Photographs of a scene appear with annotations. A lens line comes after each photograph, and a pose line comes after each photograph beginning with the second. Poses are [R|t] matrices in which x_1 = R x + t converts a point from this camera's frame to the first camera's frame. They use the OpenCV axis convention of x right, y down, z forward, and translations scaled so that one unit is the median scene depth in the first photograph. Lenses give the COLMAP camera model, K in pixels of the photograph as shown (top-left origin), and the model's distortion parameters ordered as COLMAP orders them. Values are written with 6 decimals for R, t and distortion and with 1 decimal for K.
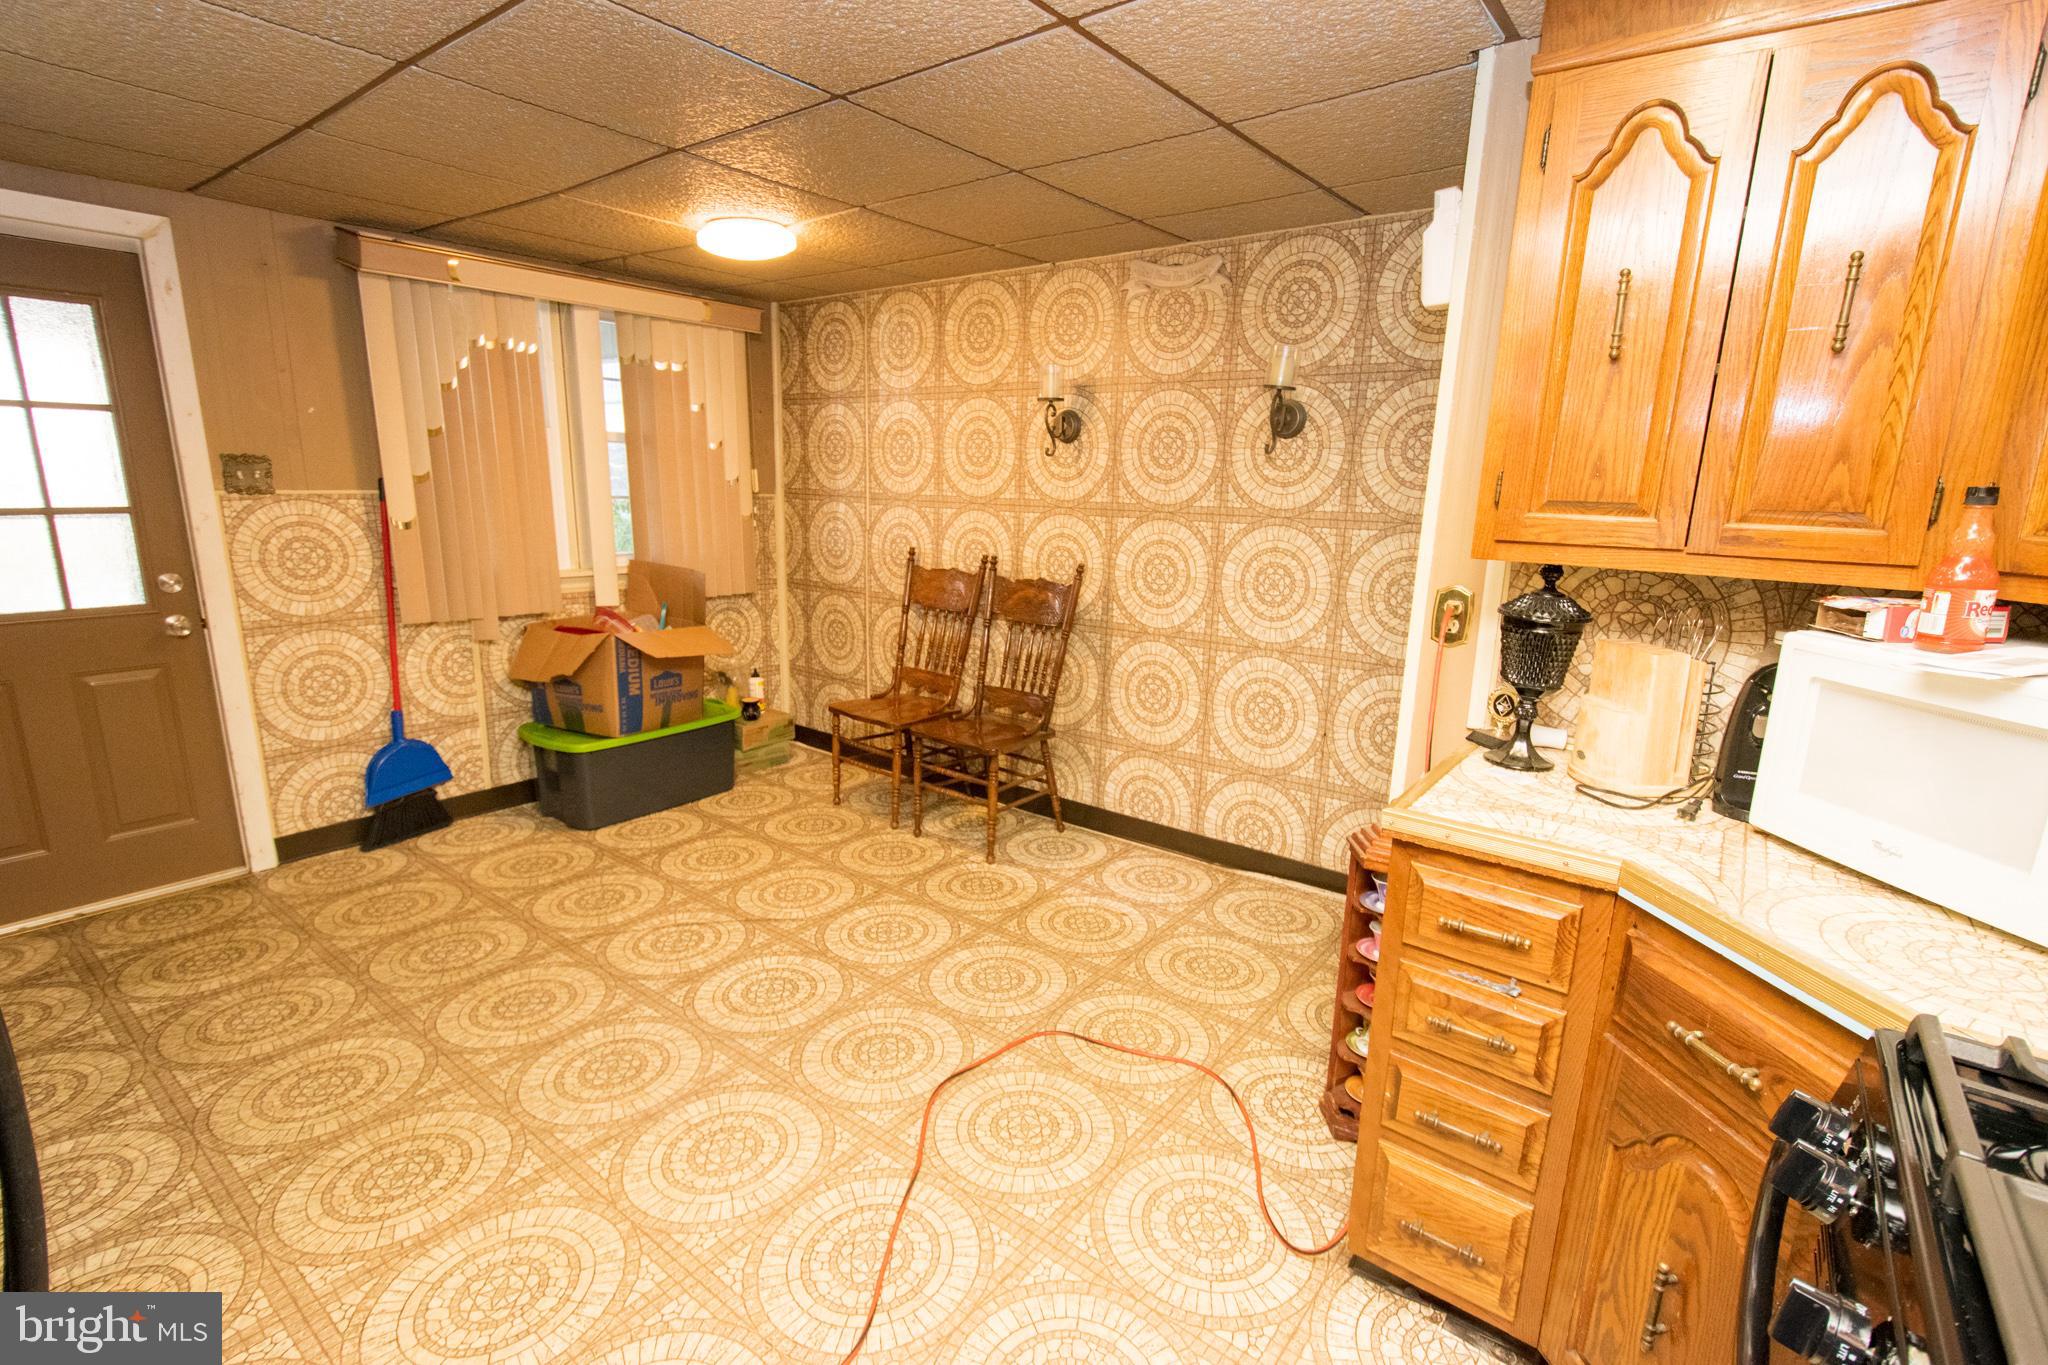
lens RADIAL K [[943.3, 0, 1034.4], [0, 943.3, 689.5], [0, 0, 1]] dist [0.005457, -0.004582]
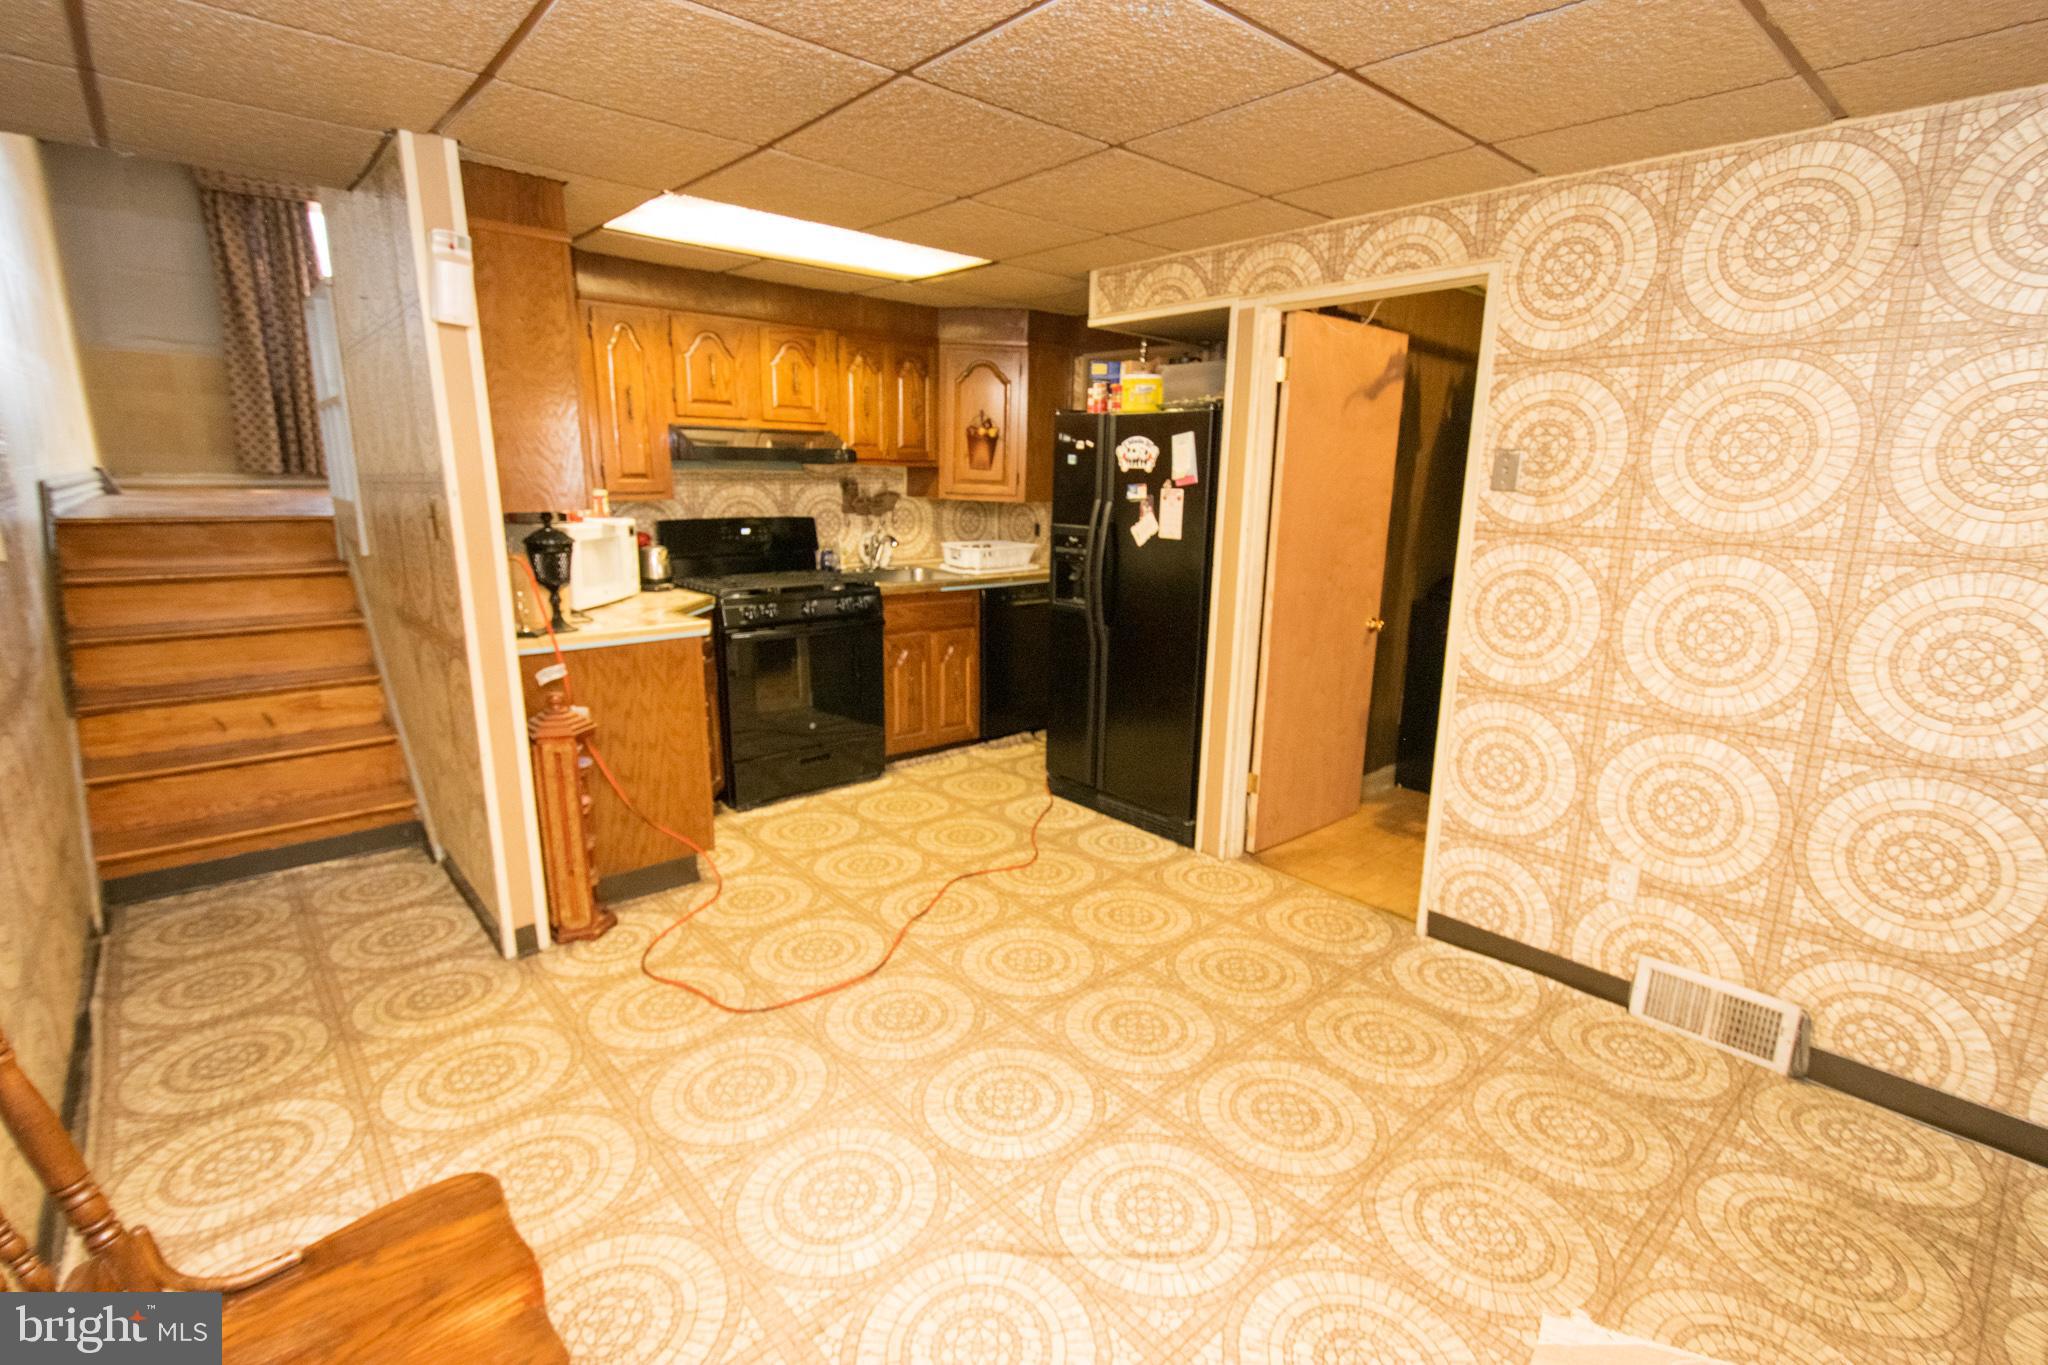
lens RADIAL K [[943.3, 0, 1034.4], [0, 943.3, 689.5], [0, 0, 1]] dist [0.005457, -0.004582]
pose [[-0.981641, -0.083070, 0.171698, -0.317872], [0.000381, 0.899323, 0.437285, -0.288602], [-0.190737, 0.429323, -0.882780, 1.208194]]
